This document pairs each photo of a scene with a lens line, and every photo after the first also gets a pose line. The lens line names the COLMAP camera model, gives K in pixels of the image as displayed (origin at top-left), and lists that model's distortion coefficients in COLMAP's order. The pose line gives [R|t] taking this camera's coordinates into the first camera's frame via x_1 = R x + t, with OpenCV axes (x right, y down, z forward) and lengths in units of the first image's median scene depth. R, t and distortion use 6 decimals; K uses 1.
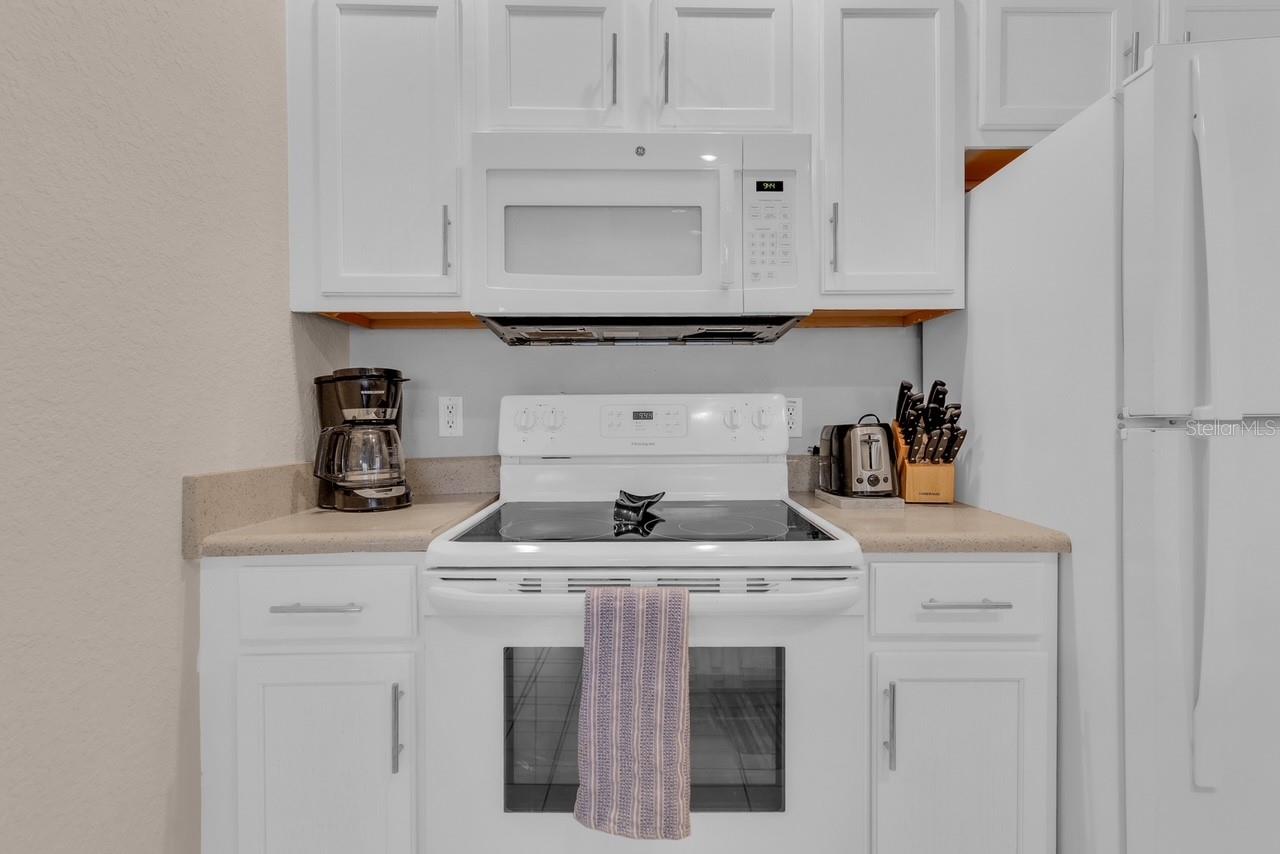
lens RADIAL K [[610.9, 0, 647.6], [0, 610.9, 424.7], [0, 0, 1]] dist [0.002860, 0.001017]
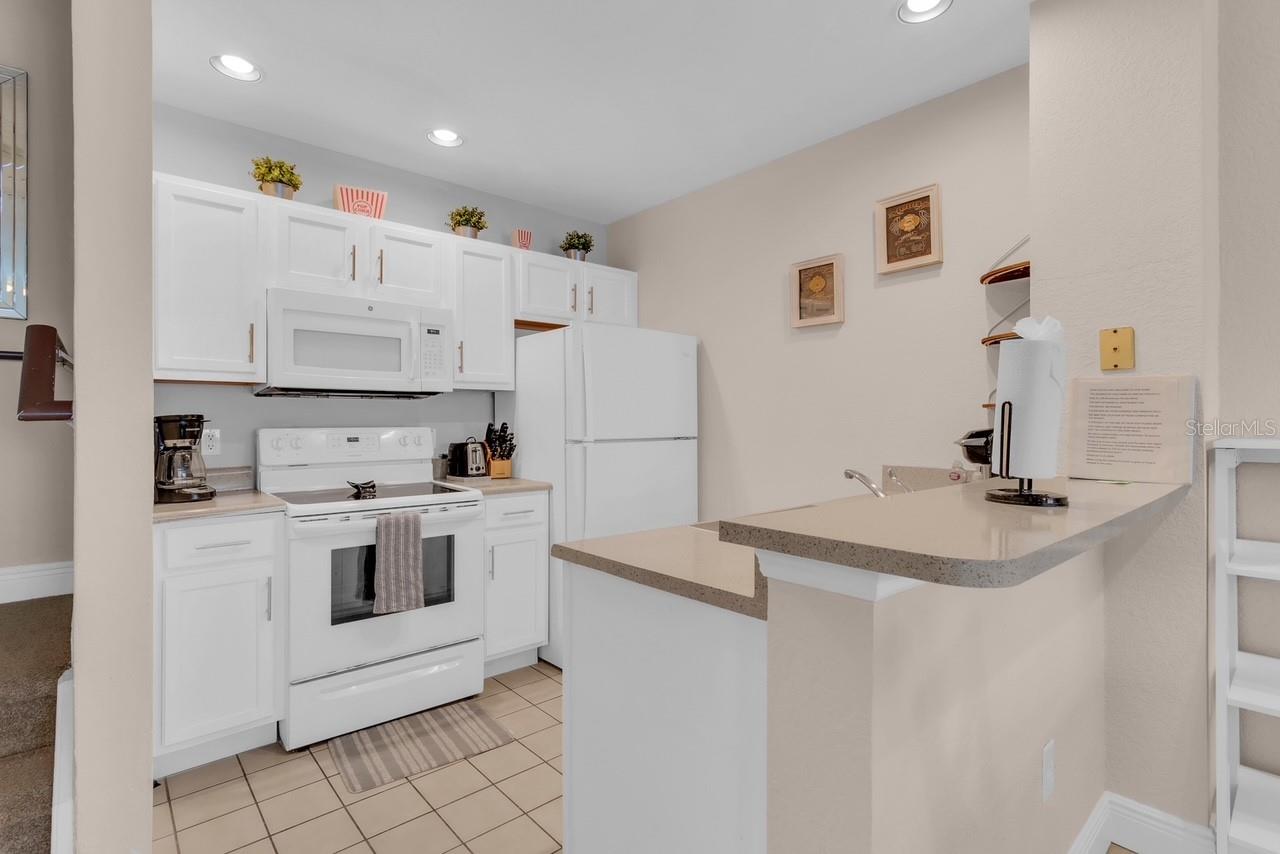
lens RADIAL K [[610.9, 0, 647.6], [0, 610.9, 424.7], [0, 0, 1]] dist [0.002860, 0.001017]
pose [[0.750362, -0.000303, 0.661027, -0.620707], [0.007969, 0.999931, -0.008587, -0.041867], [-0.660979, 0.011711, 0.750313, -1.042687]]
